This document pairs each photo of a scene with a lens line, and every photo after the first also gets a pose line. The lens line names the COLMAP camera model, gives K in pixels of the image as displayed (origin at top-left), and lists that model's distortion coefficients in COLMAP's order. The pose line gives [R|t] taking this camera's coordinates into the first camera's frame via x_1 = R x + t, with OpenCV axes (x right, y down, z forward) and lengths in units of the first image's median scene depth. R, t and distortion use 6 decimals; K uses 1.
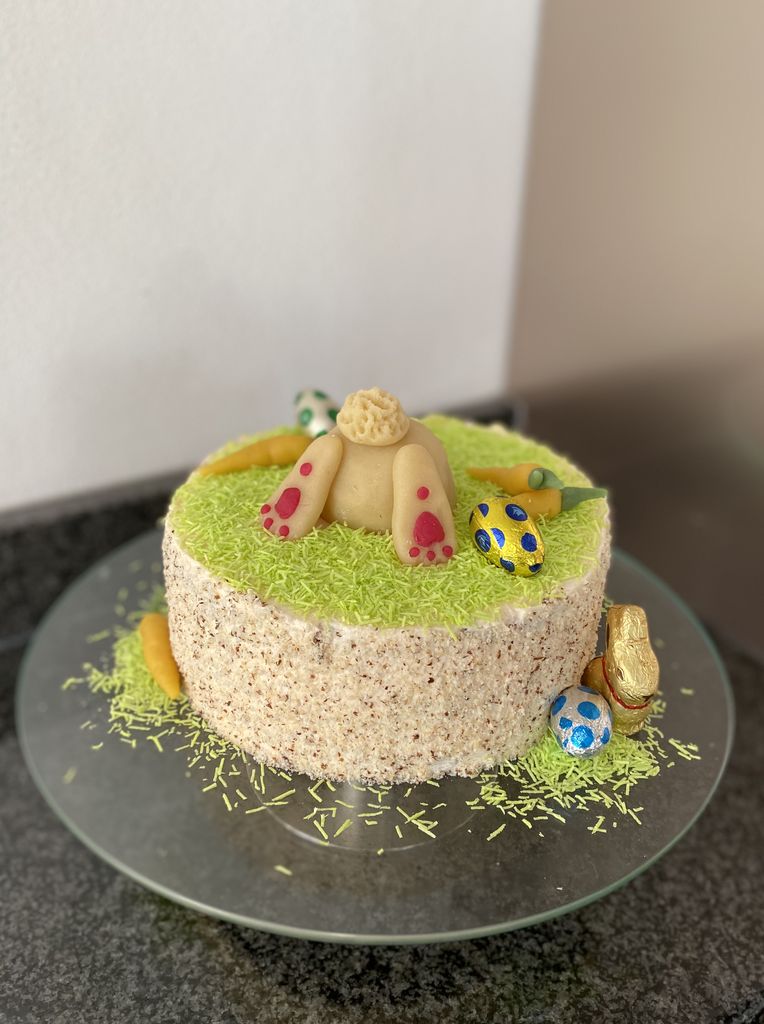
lens RADIAL K [[926.2, 0, 376.8], [0, 926.2, 564.7], [0, 0, 1]] dist [0.014672, -0.017314]
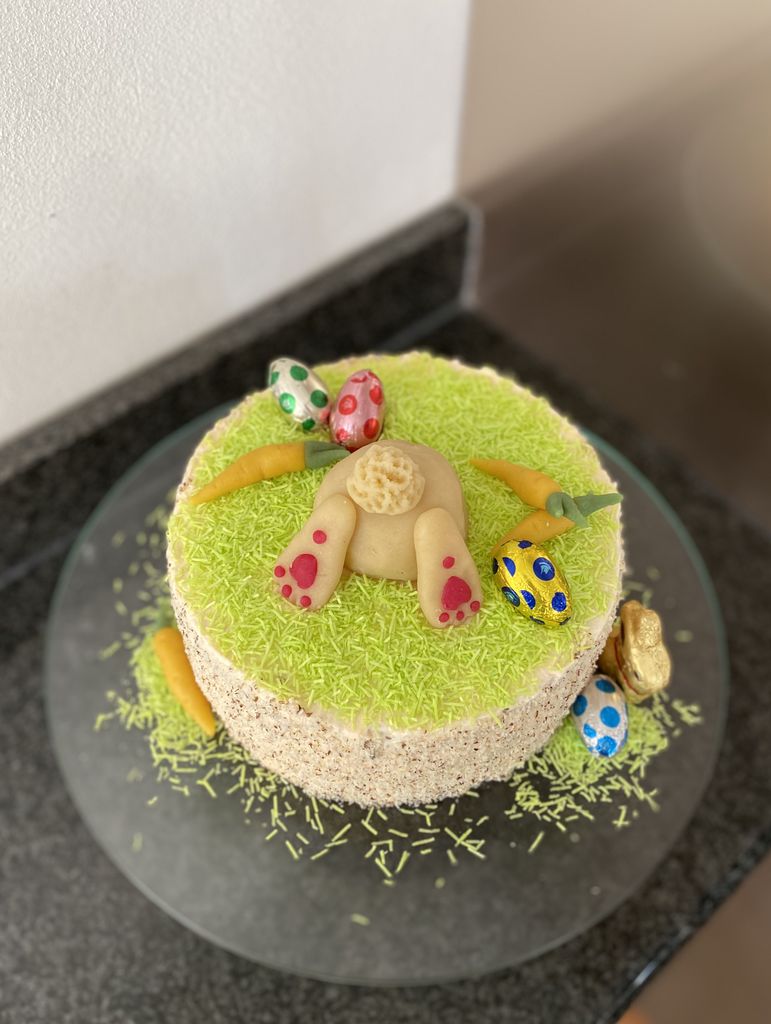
lens RADIAL K [[889.7, 0, 389.2], [0, 889.7, 525.2], [0, 0, 1]] dist [-0.007926, -0.003188]
pose [[0.987268, -0.132550, 0.087929, -0.086851], [0.086127, 0.910214, 0.405083, -0.487989], [-0.133728, -0.392352, 0.910042, 0.179731]]
